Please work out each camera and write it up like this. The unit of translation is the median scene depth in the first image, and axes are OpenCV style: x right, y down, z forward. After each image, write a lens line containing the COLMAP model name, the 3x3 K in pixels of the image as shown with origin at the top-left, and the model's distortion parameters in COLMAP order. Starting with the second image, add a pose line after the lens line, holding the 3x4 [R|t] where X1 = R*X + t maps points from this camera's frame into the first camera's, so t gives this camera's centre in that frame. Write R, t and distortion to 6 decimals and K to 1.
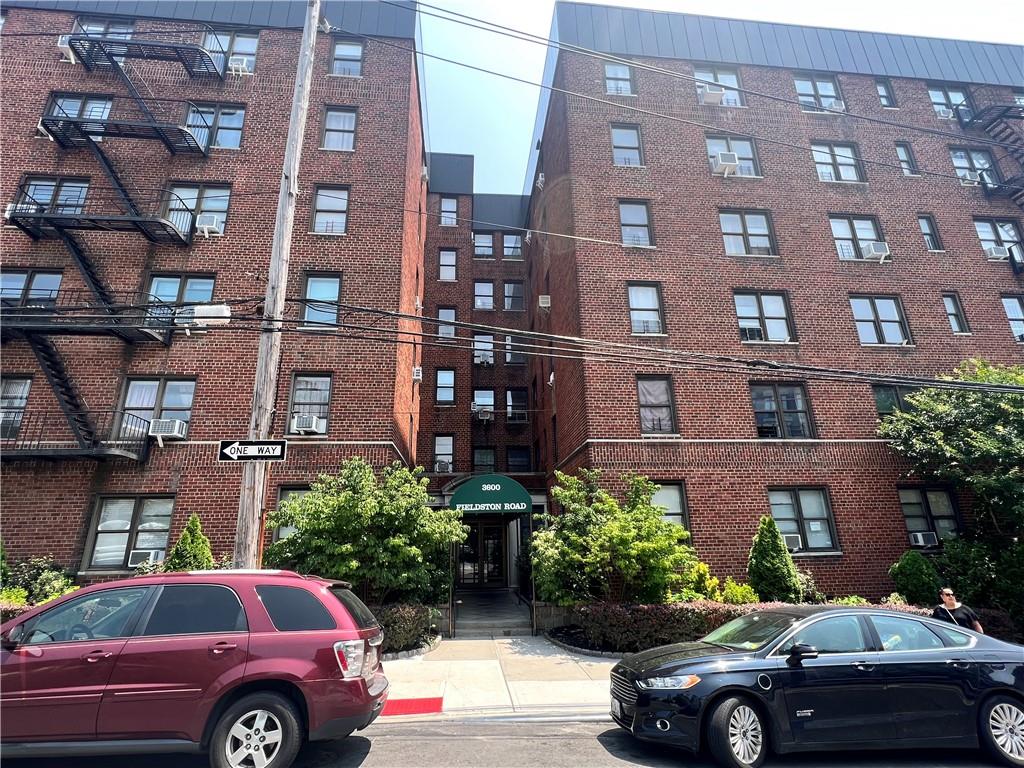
lens RADIAL K [[501.2, 0, 511.1], [0, 501.2, 384.7], [0, 0, 1]] dist [-0.002091, -0.000413]
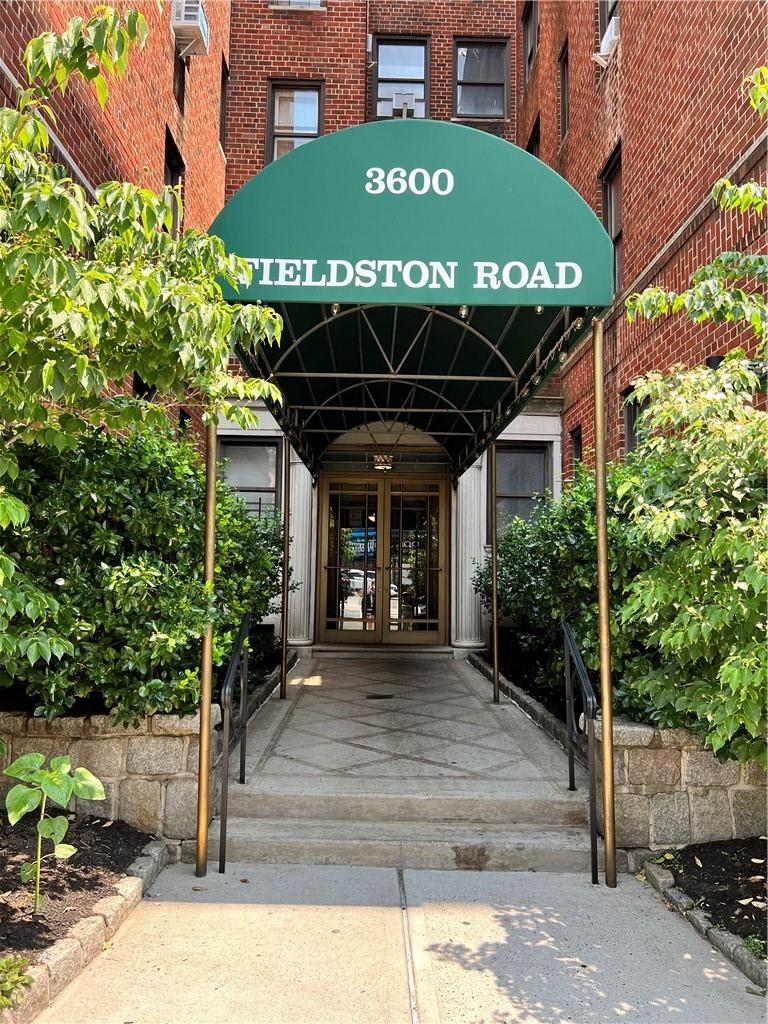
lens RADIAL K [[774.1, 0, 382.9], [0, 774.1, 511.0], [0, 0, 1]] dist [0.036175, -0.004099]
pose [[0.996547, 0.029601, -0.077571, -0.014708], [-0.011987, 0.975791, 0.218375, 0.172550], [0.082157, -0.216691, 0.972777, 0.435217]]
